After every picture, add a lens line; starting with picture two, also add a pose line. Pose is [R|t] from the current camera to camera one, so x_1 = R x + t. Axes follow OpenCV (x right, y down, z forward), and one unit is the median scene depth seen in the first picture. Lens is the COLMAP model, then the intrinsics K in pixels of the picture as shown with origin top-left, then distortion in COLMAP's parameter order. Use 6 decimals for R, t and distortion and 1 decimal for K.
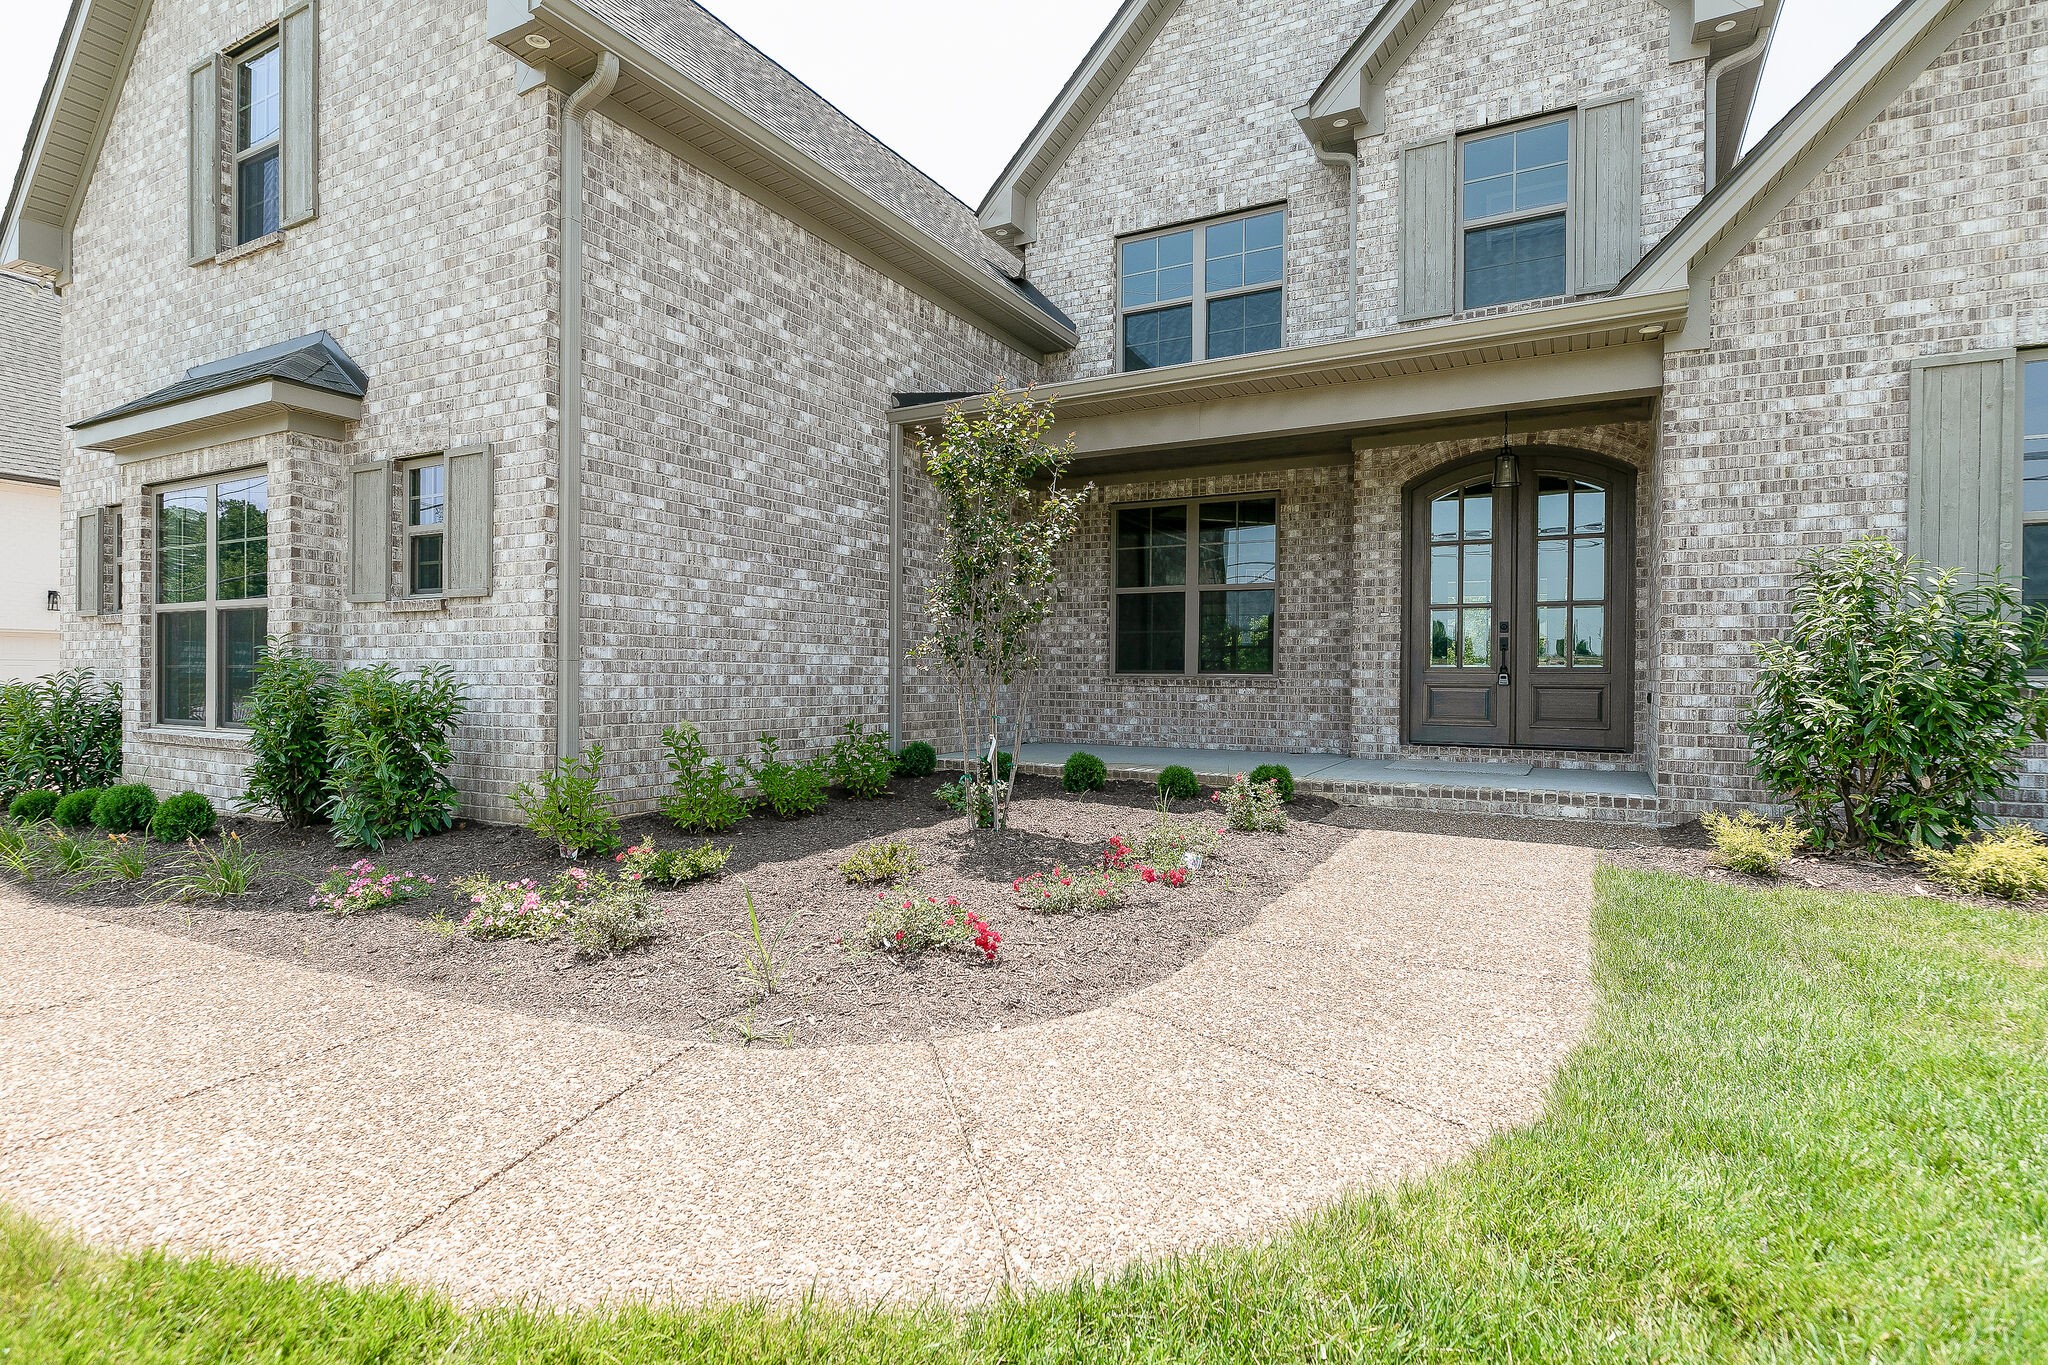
lens RADIAL K [[932.6, 0, 1013.6], [0, 932.6, 677.2], [0, 0, 1]] dist [0.000279, -0.000525]
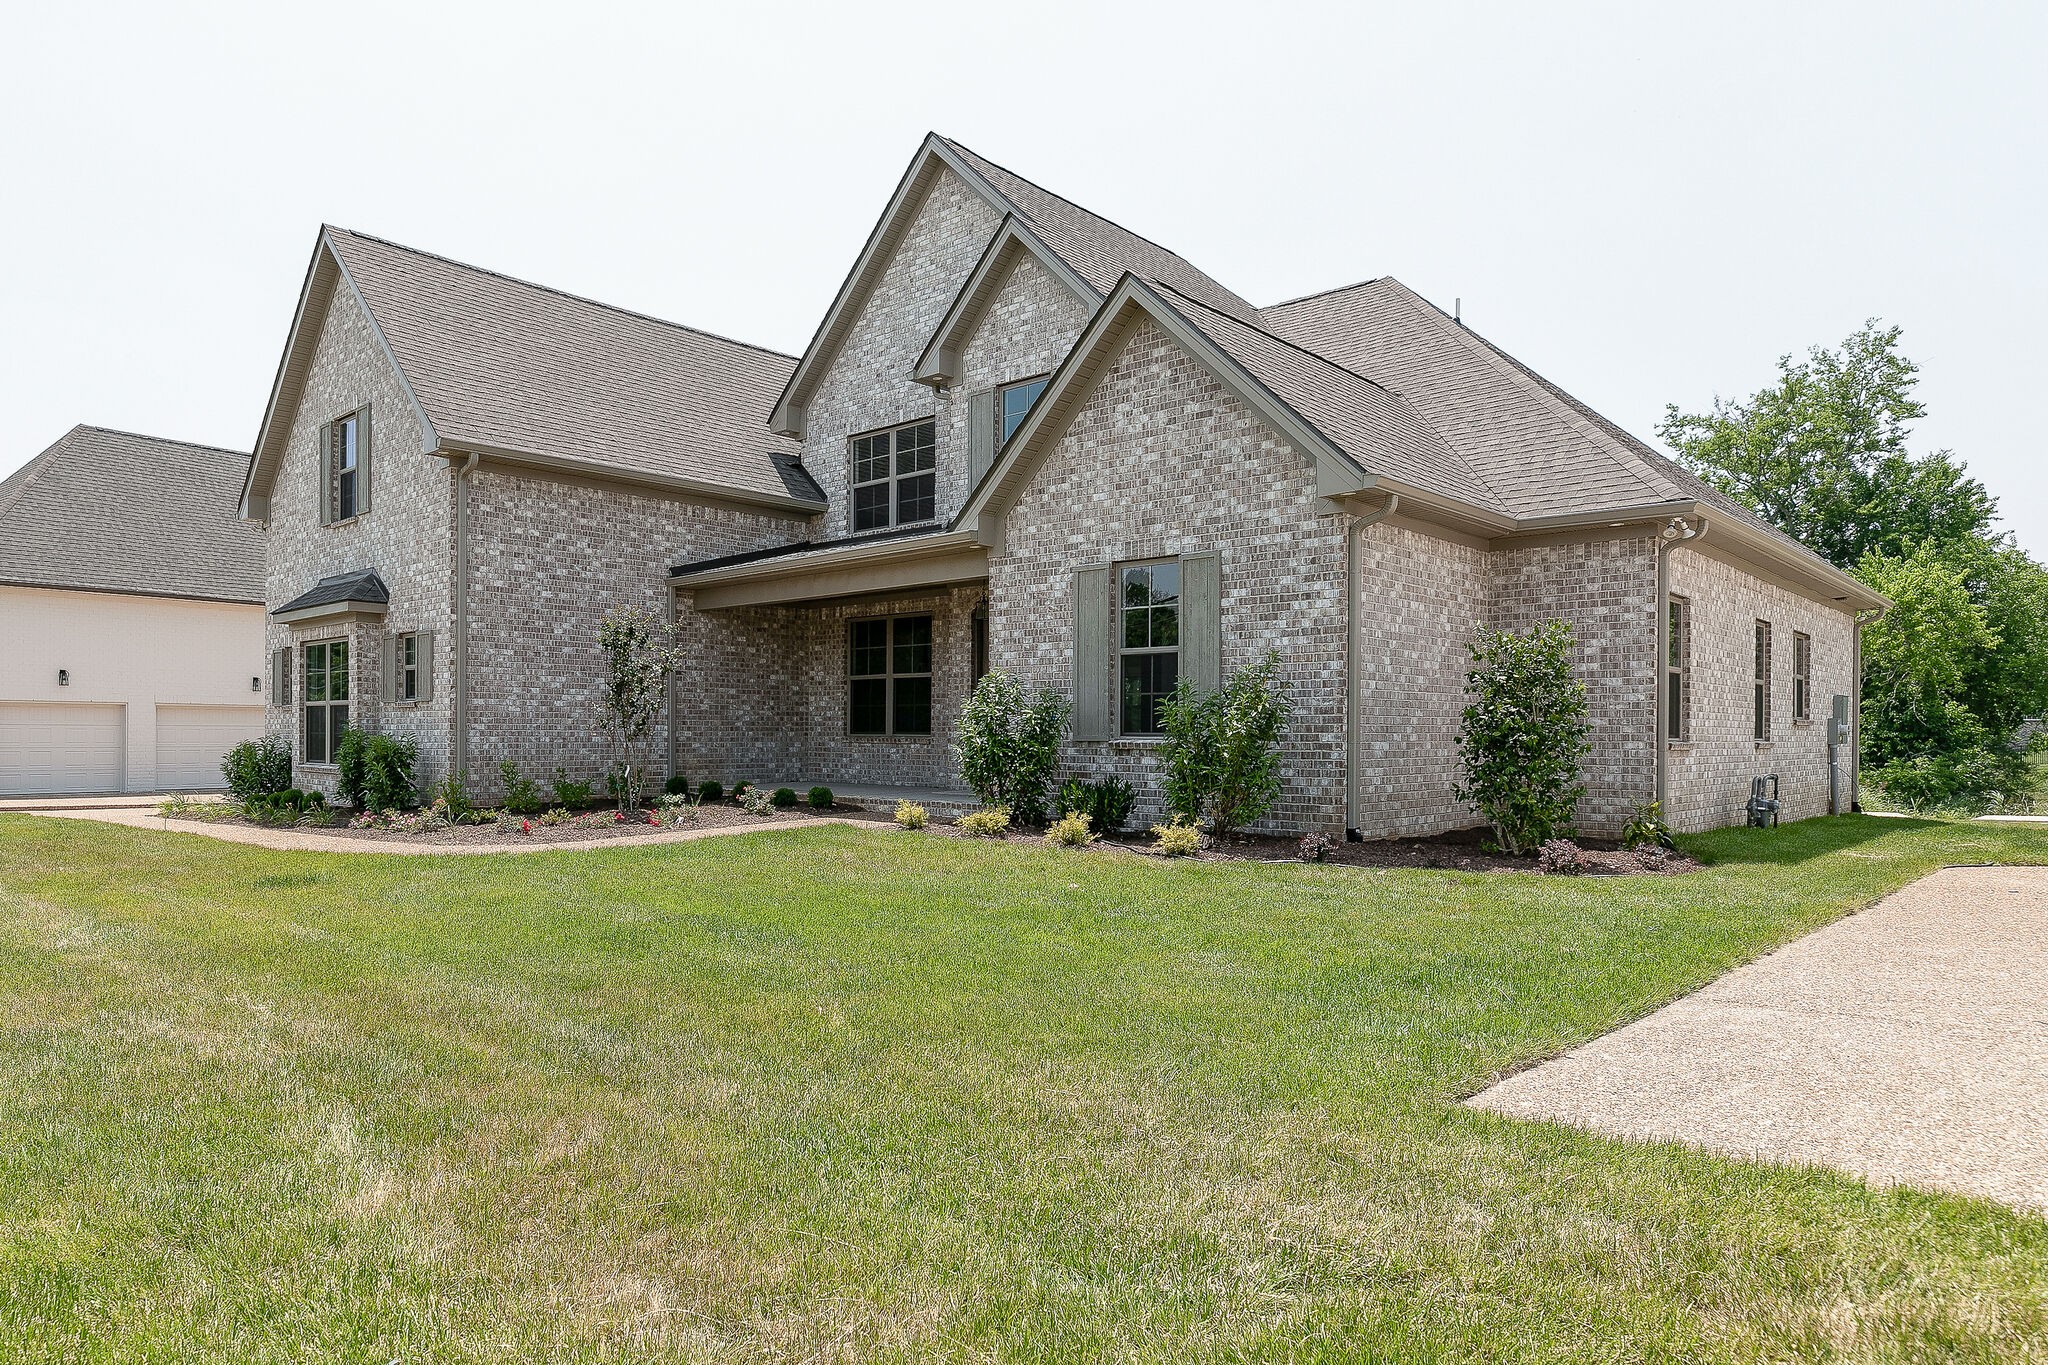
lens RADIAL K [[1247.8, 0, 969.7], [0, 1247.8, 727.3], [0, 0, 1]] dist [0.002757, -0.000755]
pose [[0.963418, -0.004806, -0.267961, 1.236306], [0.003292, 0.999976, -0.006097, -0.003896], [0.267984, 0.004992, 0.963410, -1.266506]]
